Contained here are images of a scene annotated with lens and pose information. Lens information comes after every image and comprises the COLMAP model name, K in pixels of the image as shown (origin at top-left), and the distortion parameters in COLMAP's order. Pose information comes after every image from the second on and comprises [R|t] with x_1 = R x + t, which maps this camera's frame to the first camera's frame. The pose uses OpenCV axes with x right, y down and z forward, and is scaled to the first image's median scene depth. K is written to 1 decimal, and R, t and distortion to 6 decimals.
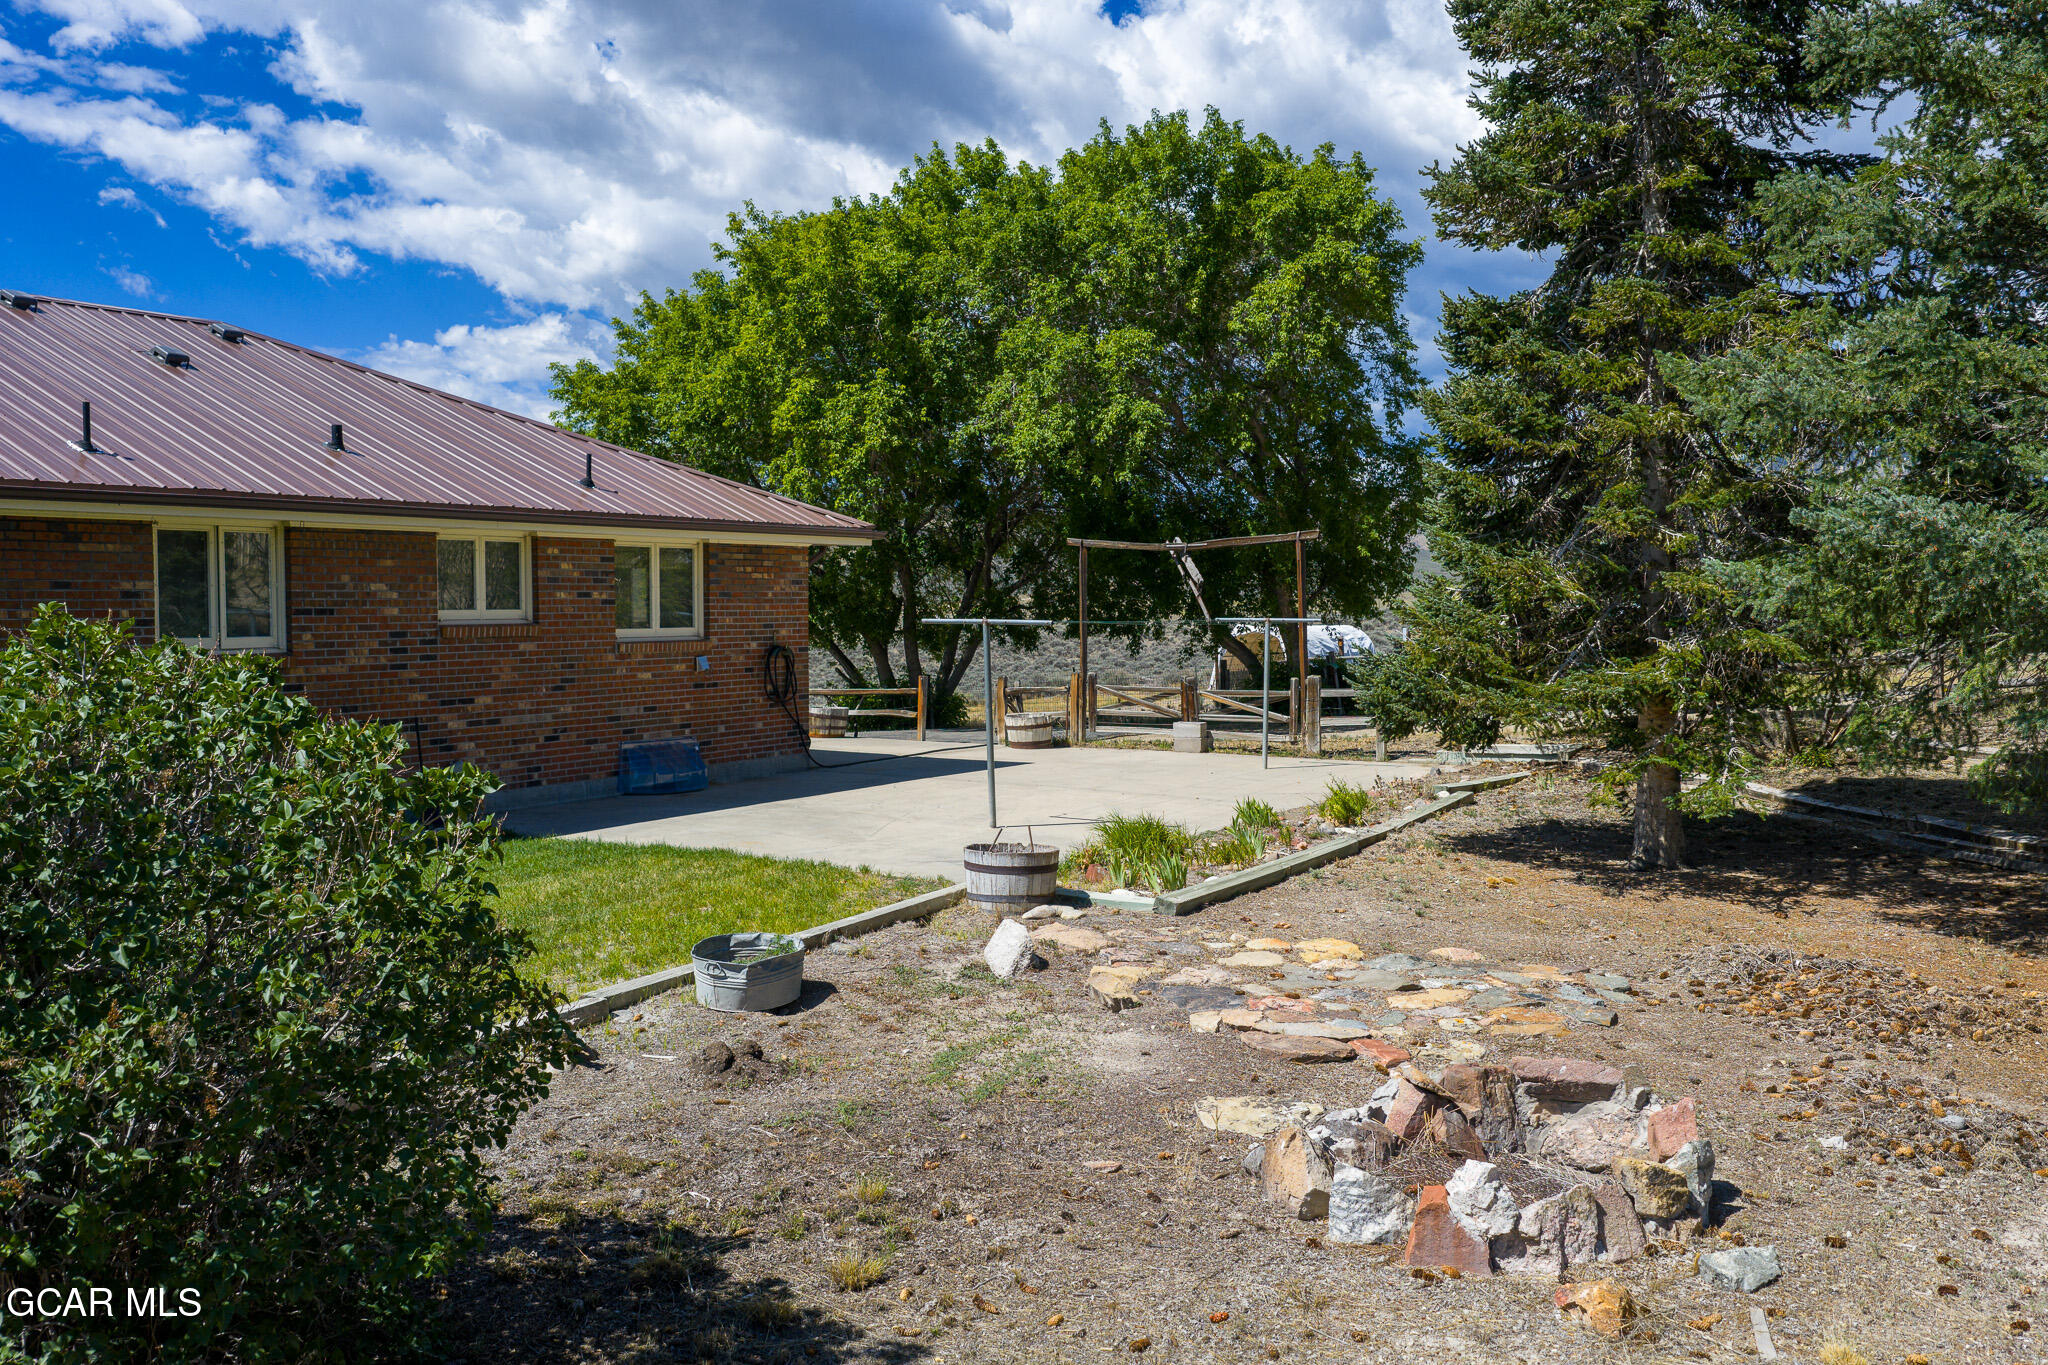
lens RADIAL K [[1698.0, 0, 1024.0], [0, 1698.0, 682.5], [0, 0, 1]] dist [0.085159, -0.188692]
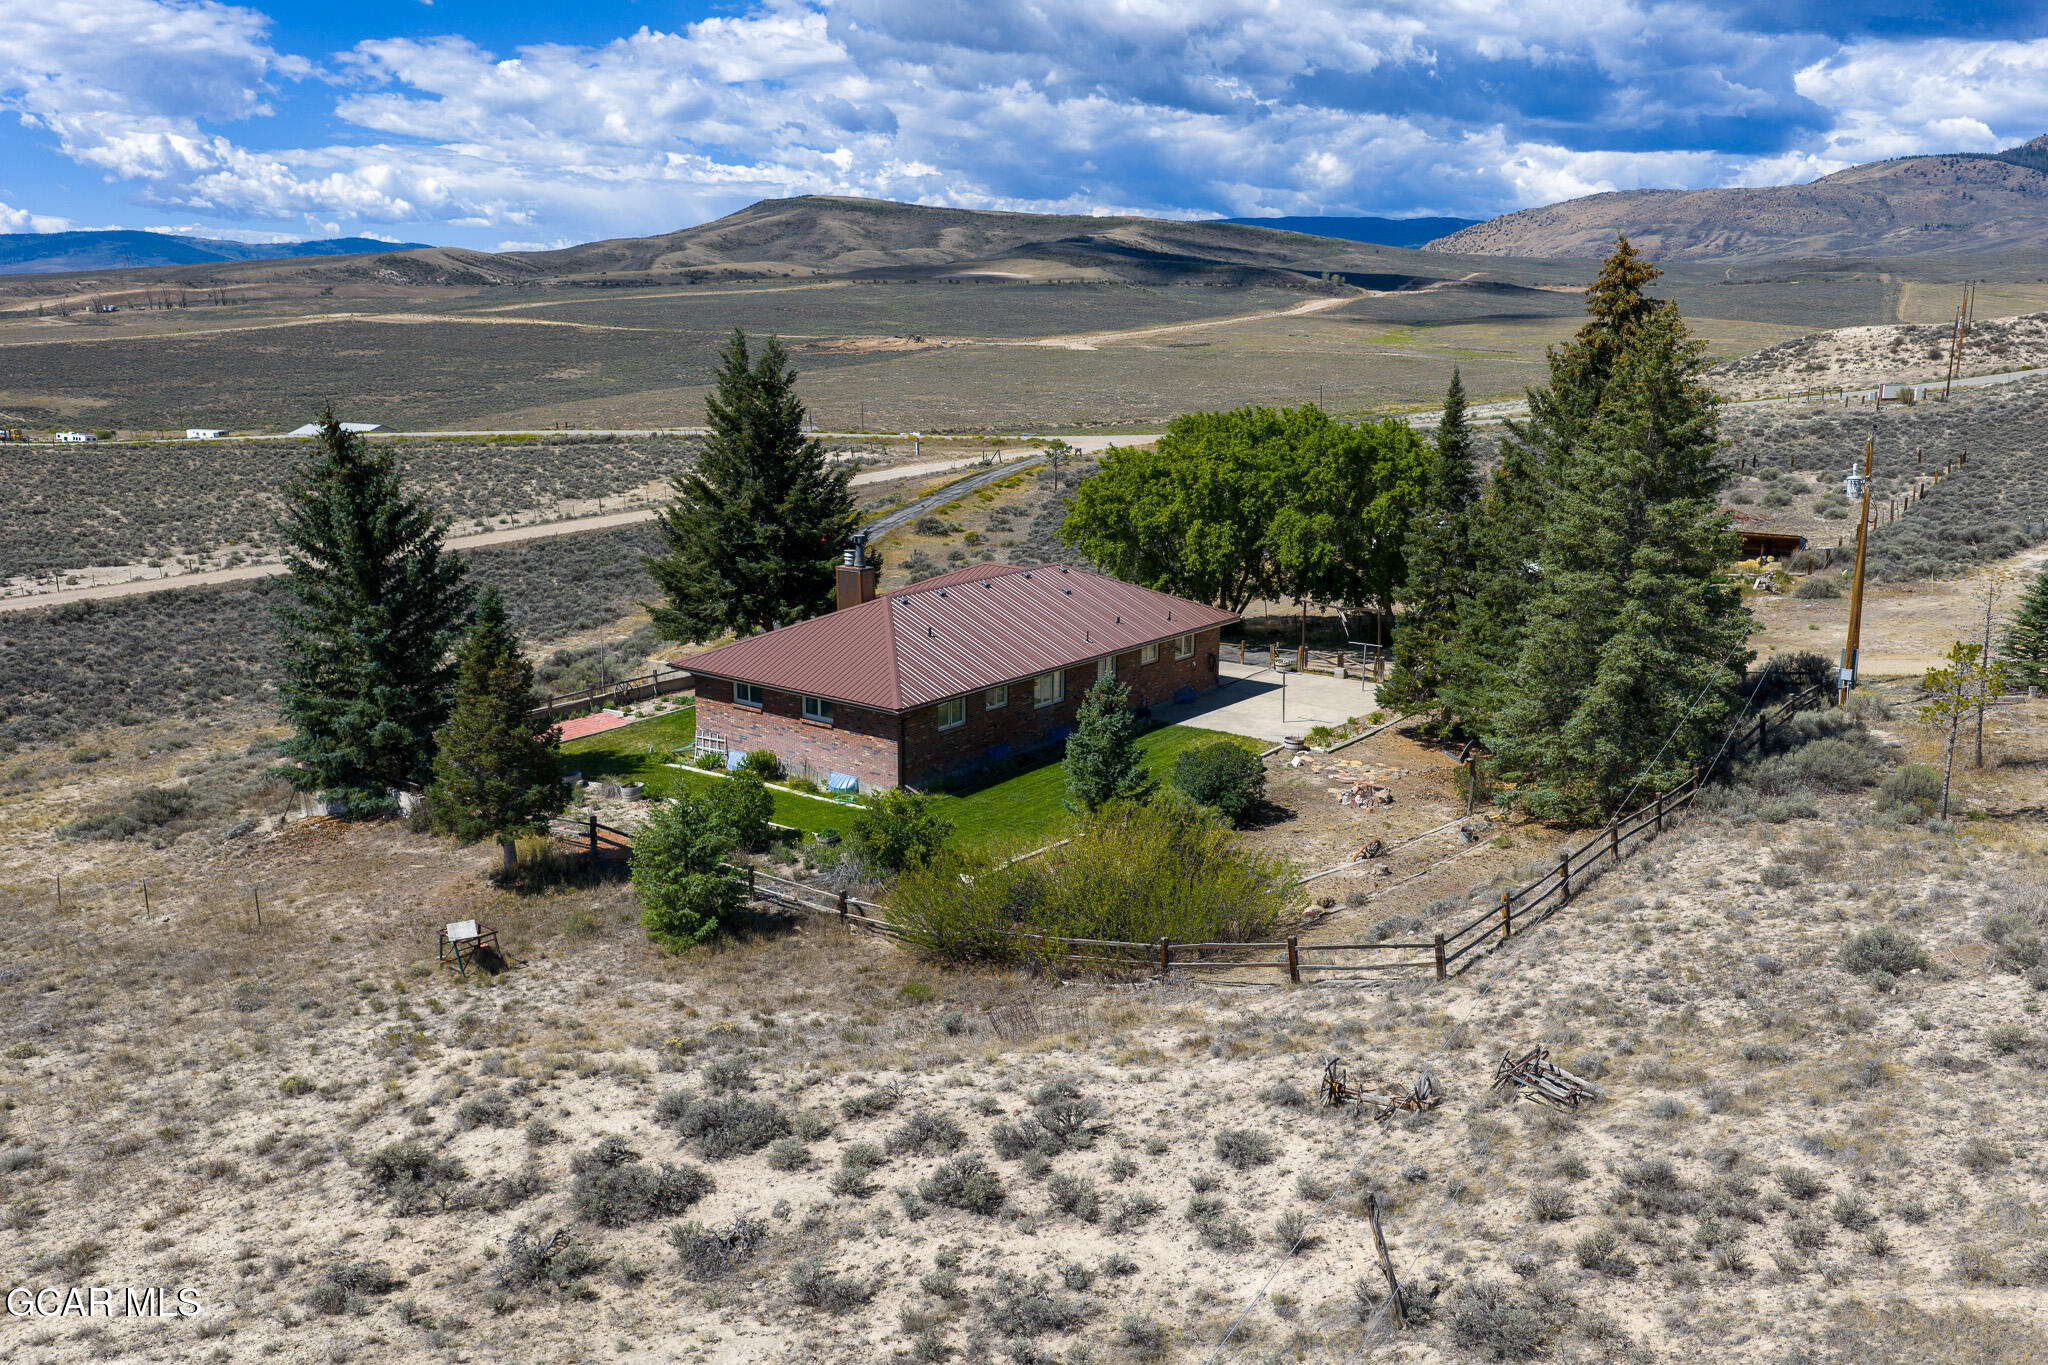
lens RADIAL K [[1670.5, 0, 1002.7], [0, 1670.5, 672.1], [0, 0, 1]] dist [0.169545, -0.001334]
pose [[0.992506, 0.022042, -0.120189, -0.157195], [-0.001648, 0.985922, 0.167196, -0.534688], [0.122183, -0.165745, 0.978570, -2.266995]]
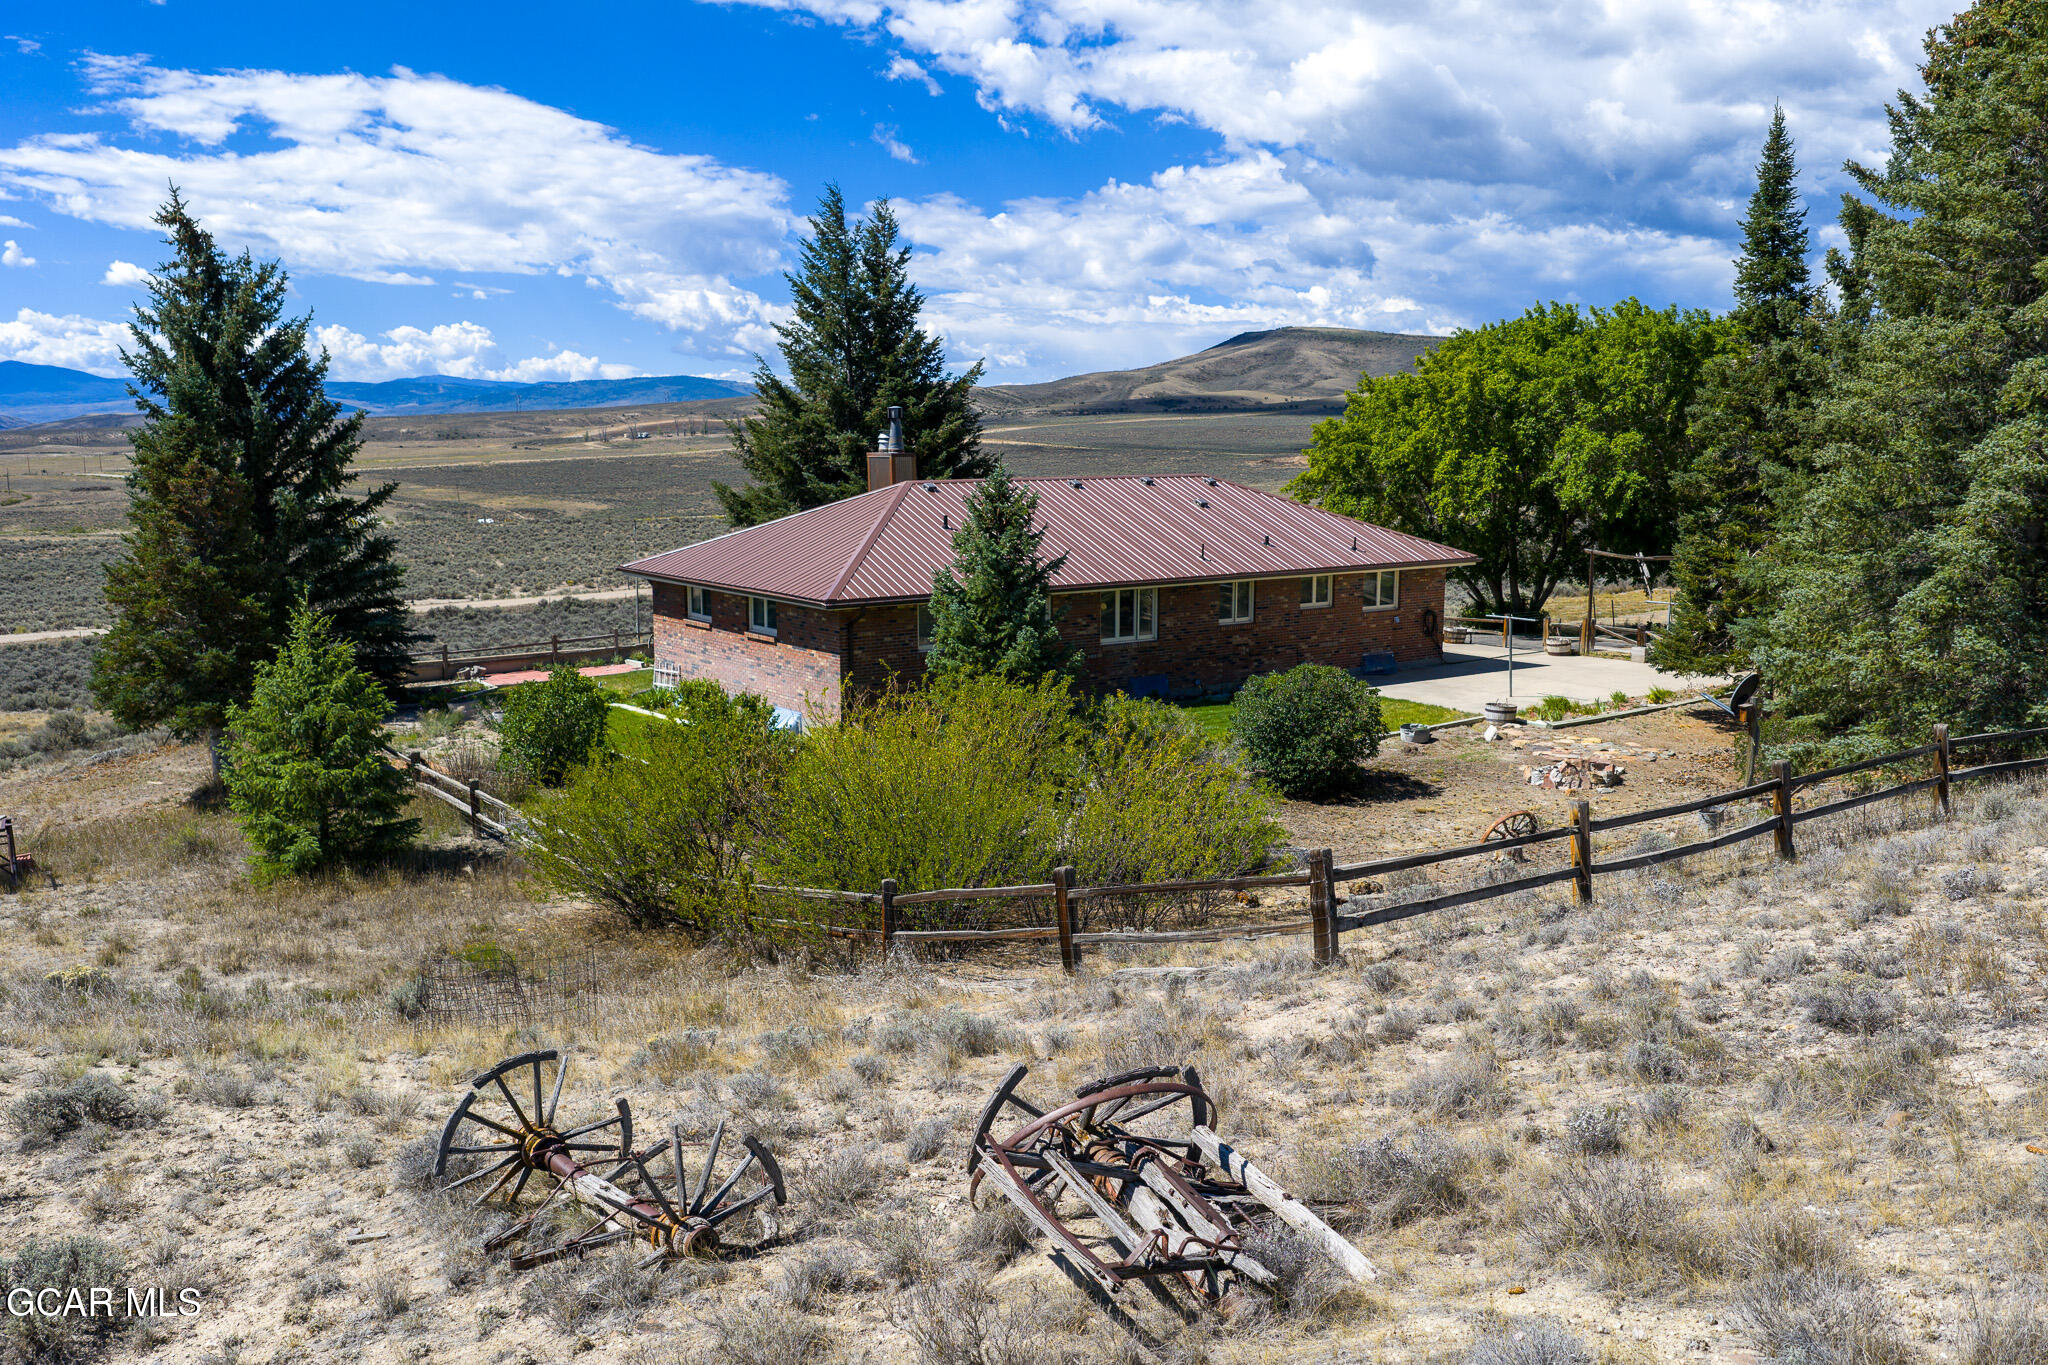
lens RADIAL K [[1686.5, 0, 1024.0], [0, 1686.5, 682.5], [0, 0, 1]] dist [0.020375, -0.018373]
pose [[0.926954, 0.053482, -0.371345, 0.194547], [-0.018248, 0.995043, 0.097758, -0.135932], [0.374732, -0.083841, 0.923334, -1.289670]]
